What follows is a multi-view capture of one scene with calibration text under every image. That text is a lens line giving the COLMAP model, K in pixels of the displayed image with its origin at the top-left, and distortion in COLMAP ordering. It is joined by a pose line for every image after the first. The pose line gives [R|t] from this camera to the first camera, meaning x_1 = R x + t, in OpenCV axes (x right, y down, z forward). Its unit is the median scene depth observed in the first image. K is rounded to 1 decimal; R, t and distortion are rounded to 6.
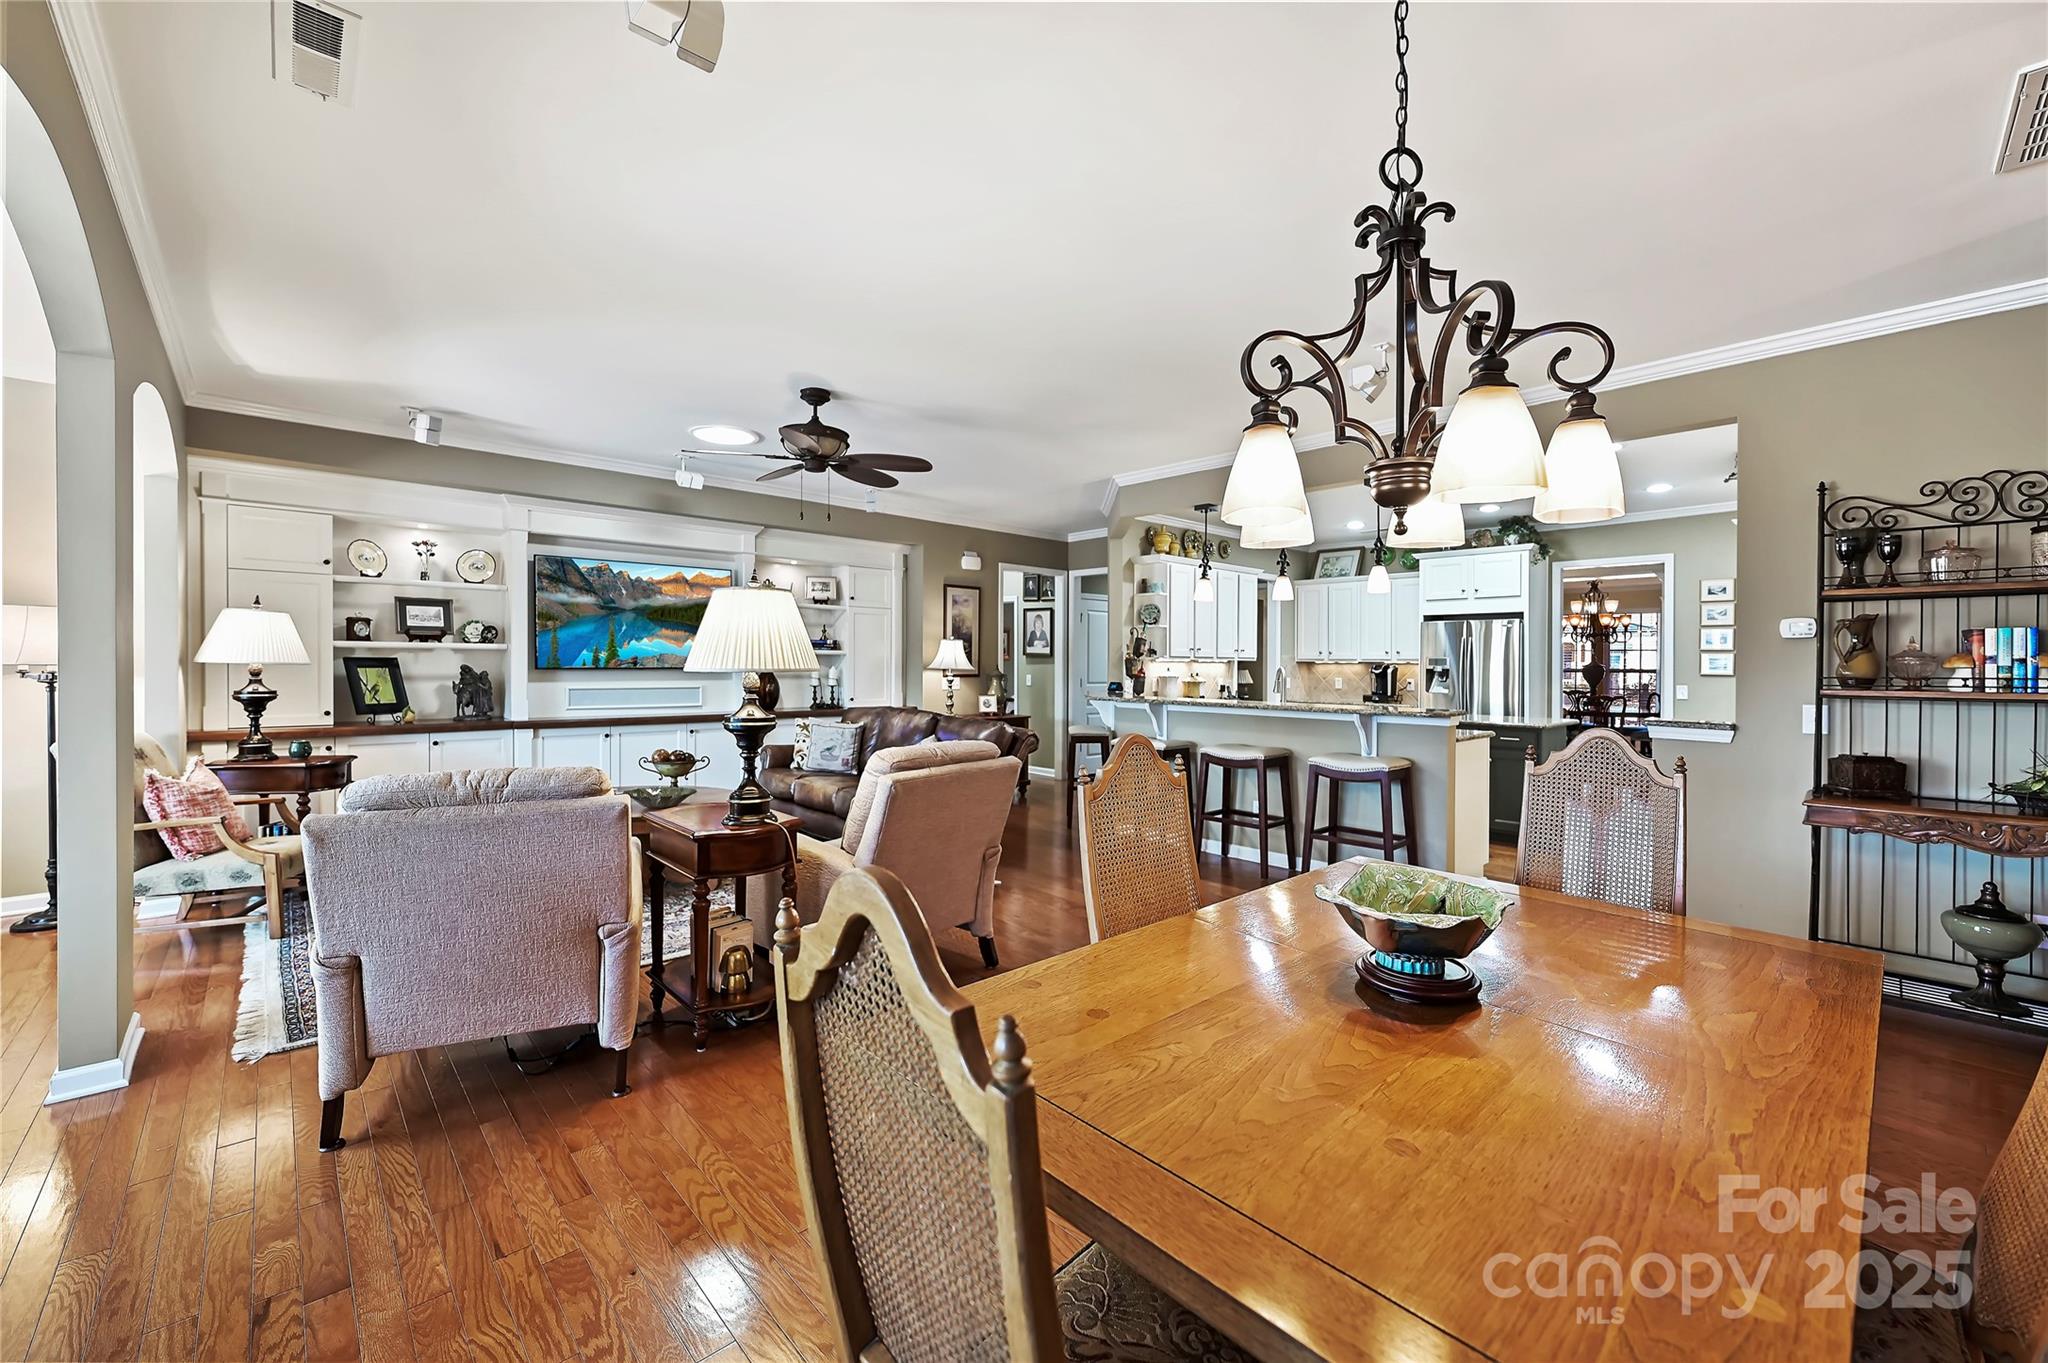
lens RADIAL K [[812.7, 0, 1003.5], [0, 812.7, 674.0], [0, 0, 1]] dist [0.000336, 0.000232]
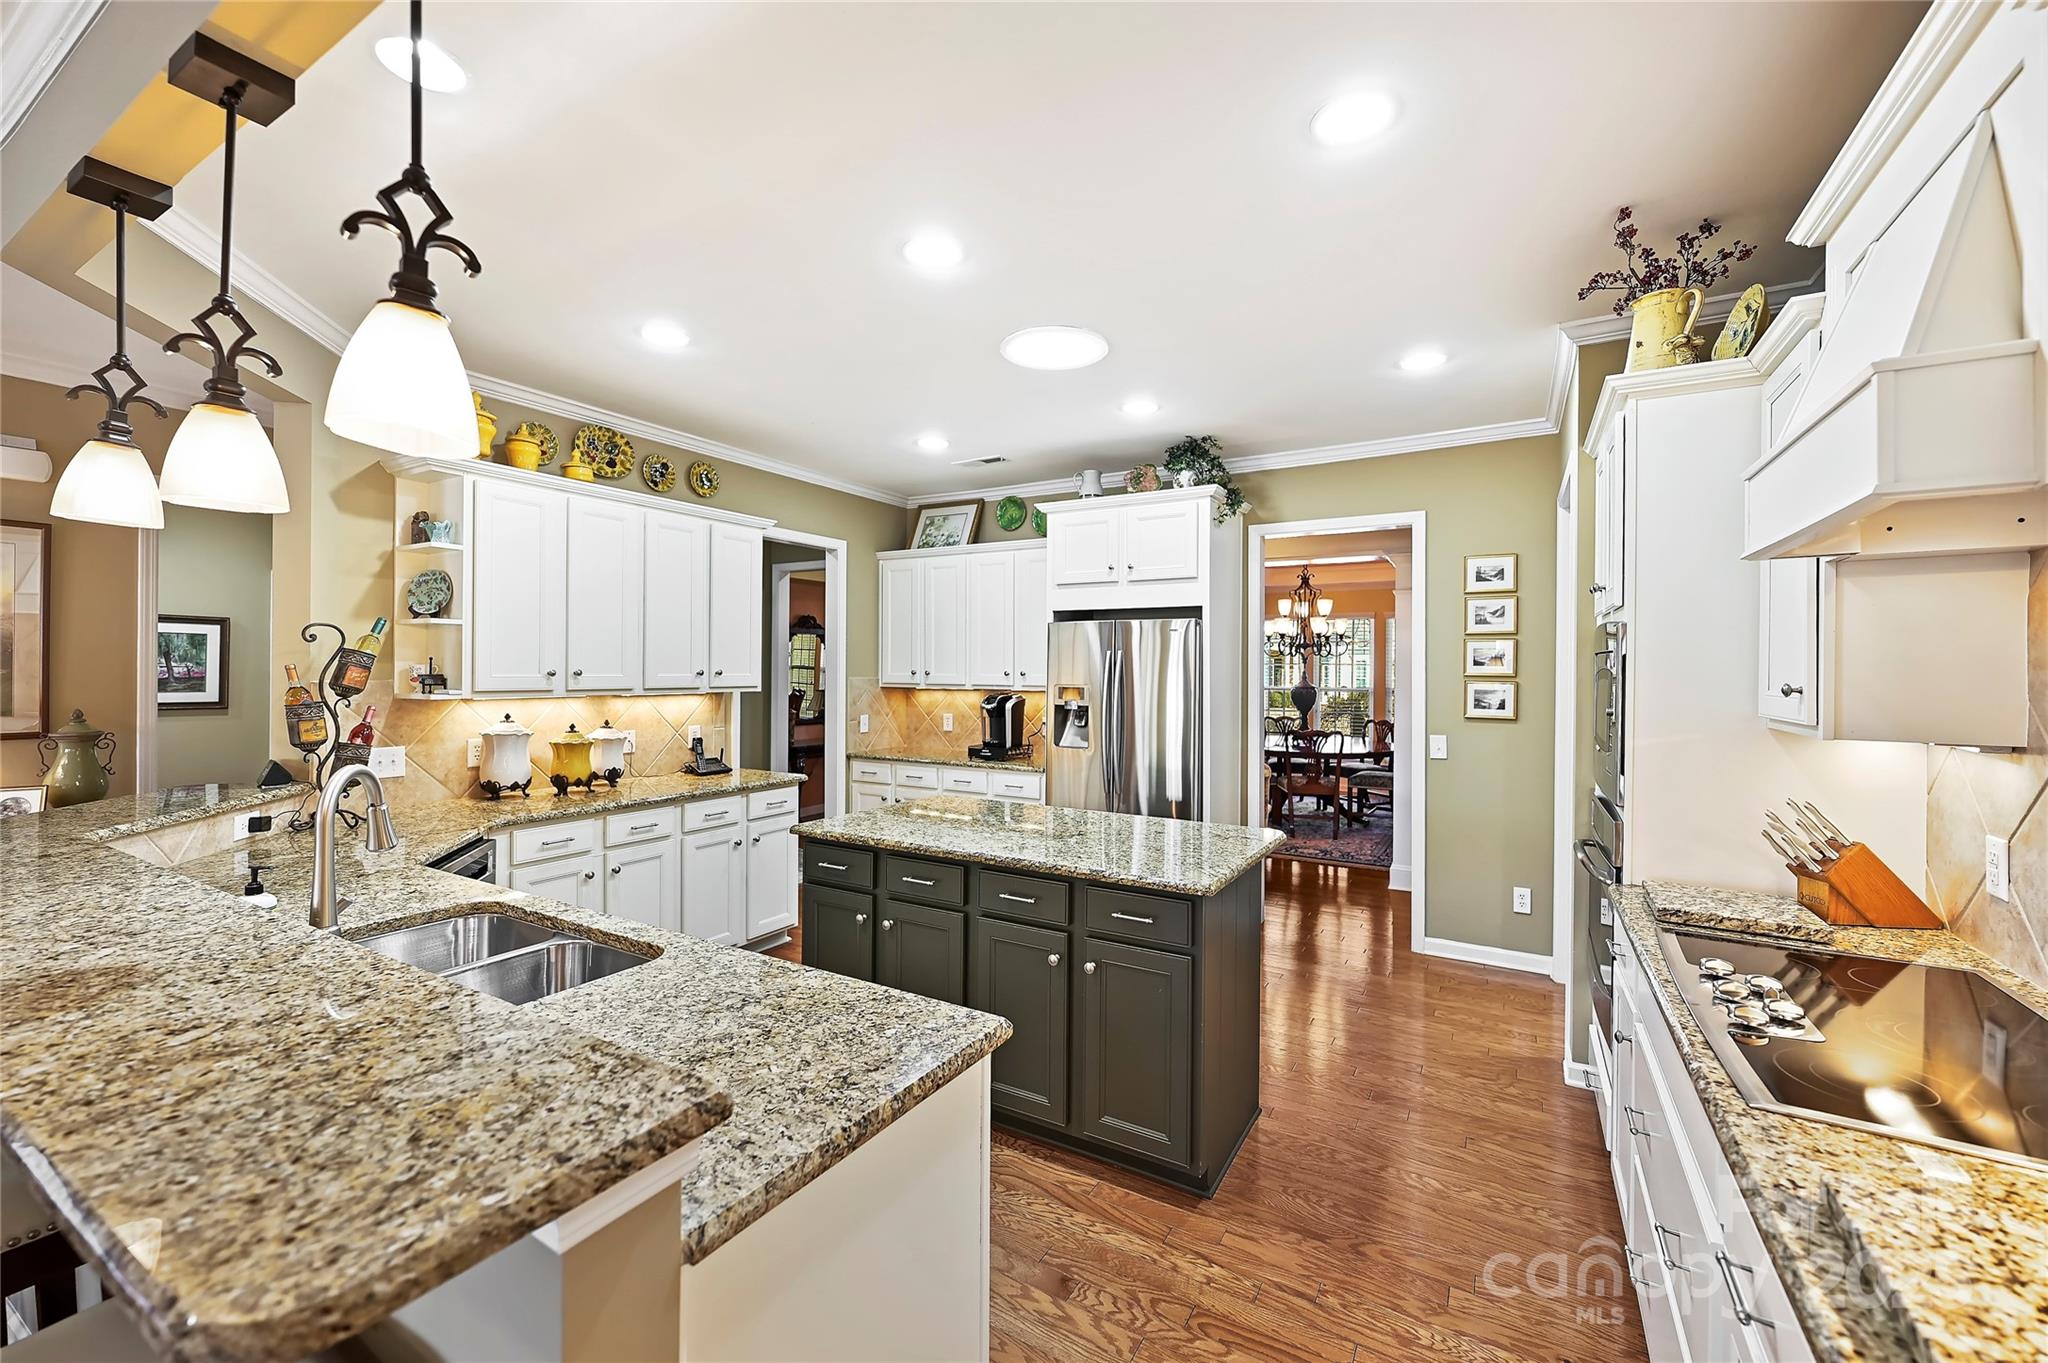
lens RADIAL K [[833.6, 0, 1011.4], [0, 833.6, 668.0], [0, 0, 1]] dist [-0.002513, -0.000454]
pose [[0.956686, -0.001497, 0.291117, 0.458111], [0.005082, 0.999920, -0.011559, -0.036733], [-0.291076, 0.012538, 0.956618, 0.646130]]
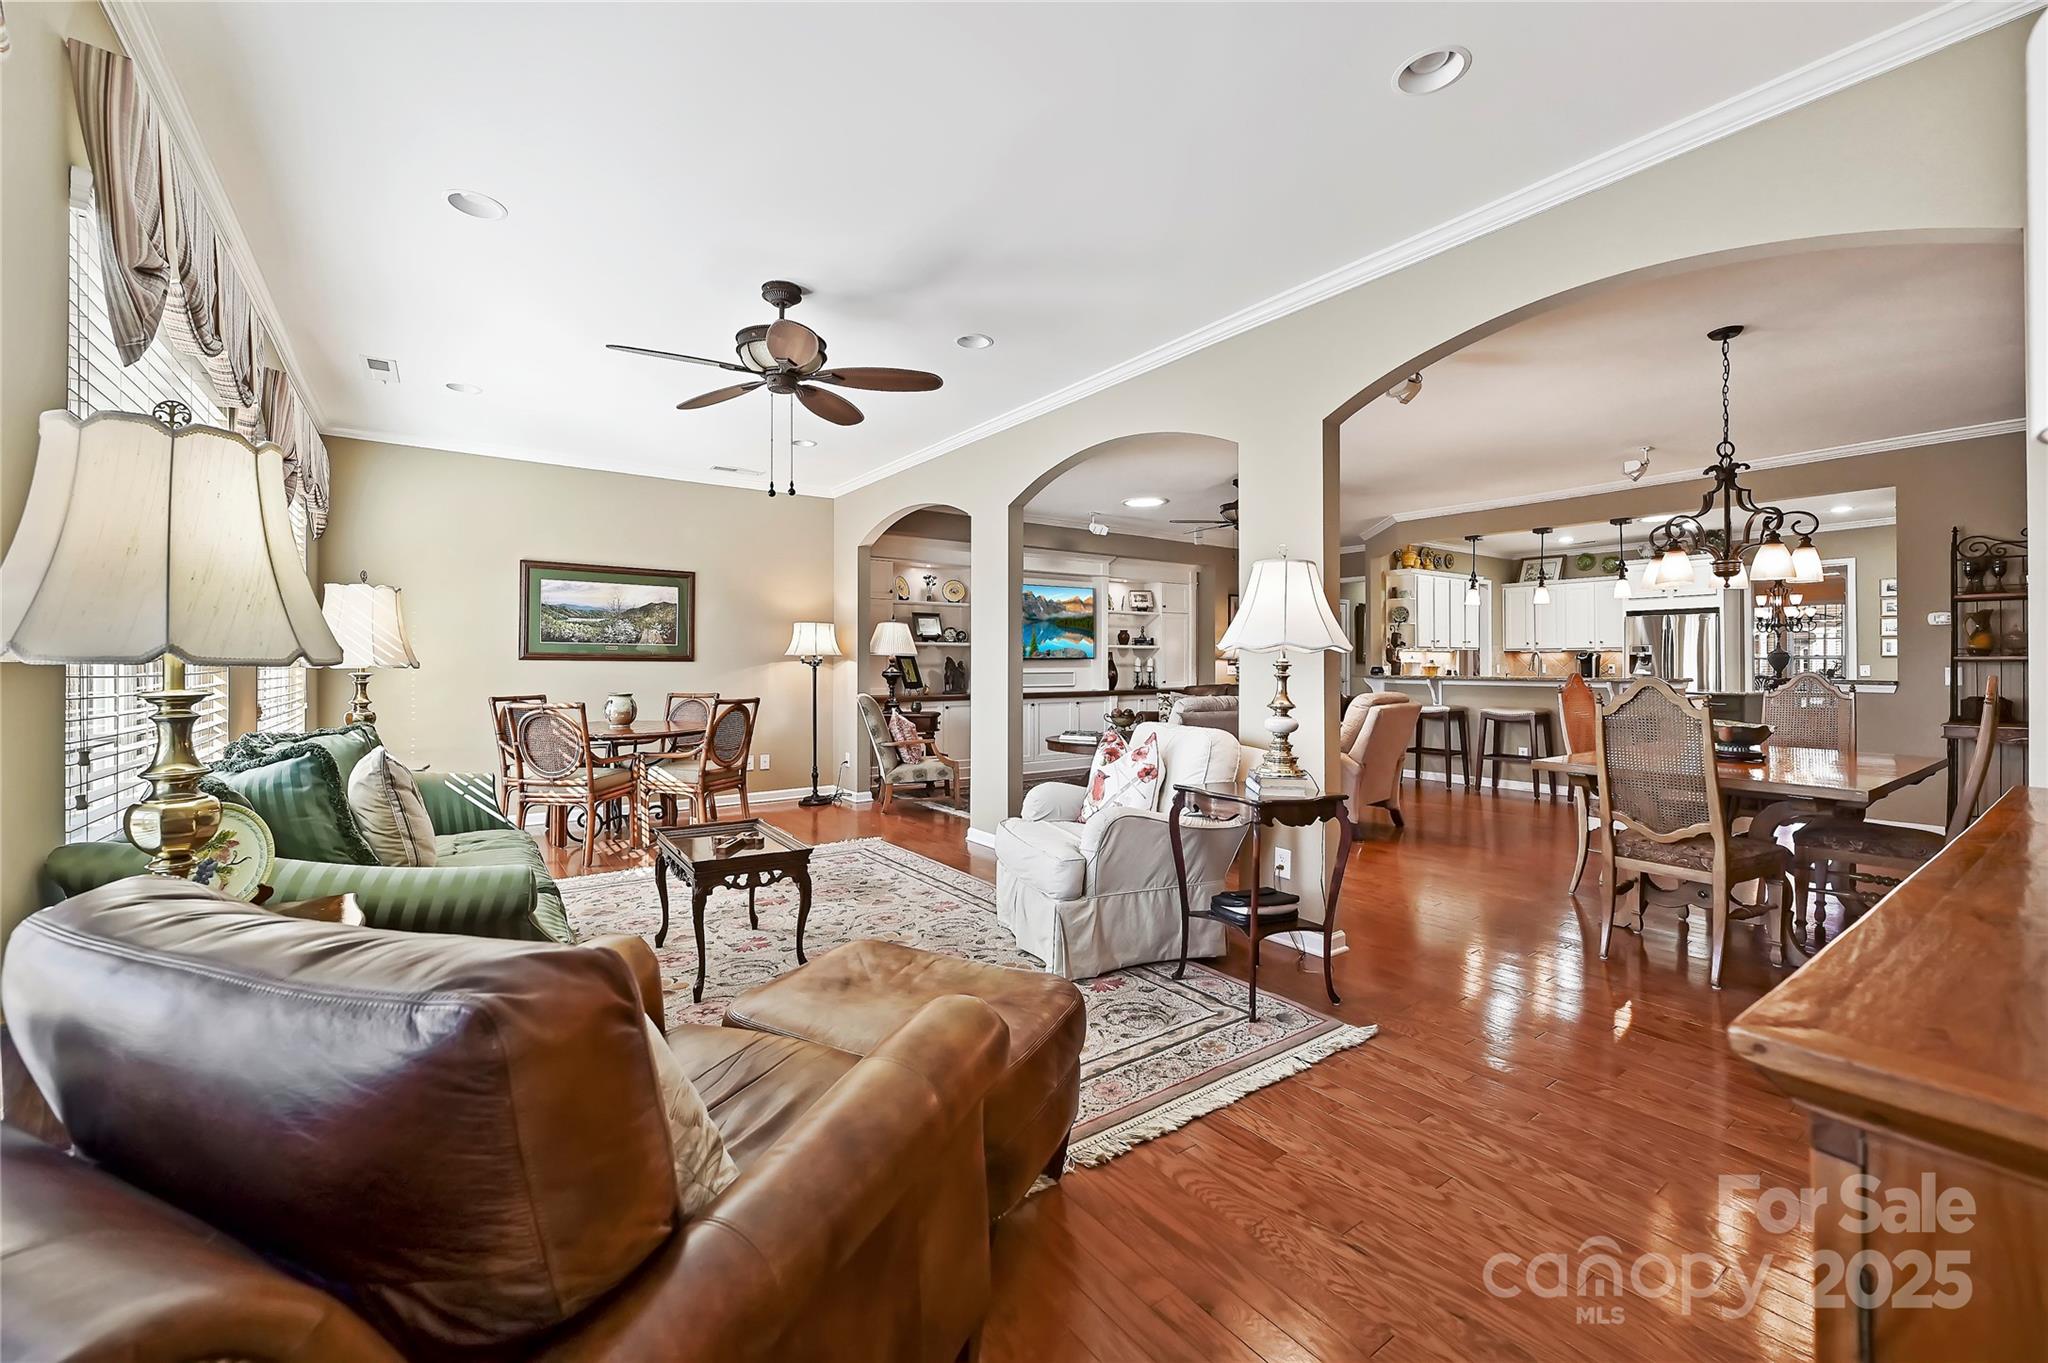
lens RADIAL K [[807.0, 0, 1000.4], [0, 807.0, 665.1], [0, 0, 1]] dist [-0.000838, -0.000024]
pose [[0.991373, -0.009440, -0.130728, -0.372374], [0.008014, 0.999903, -0.011428, 0.021978], [0.130824, 0.010282, 0.991352, -0.467892]]
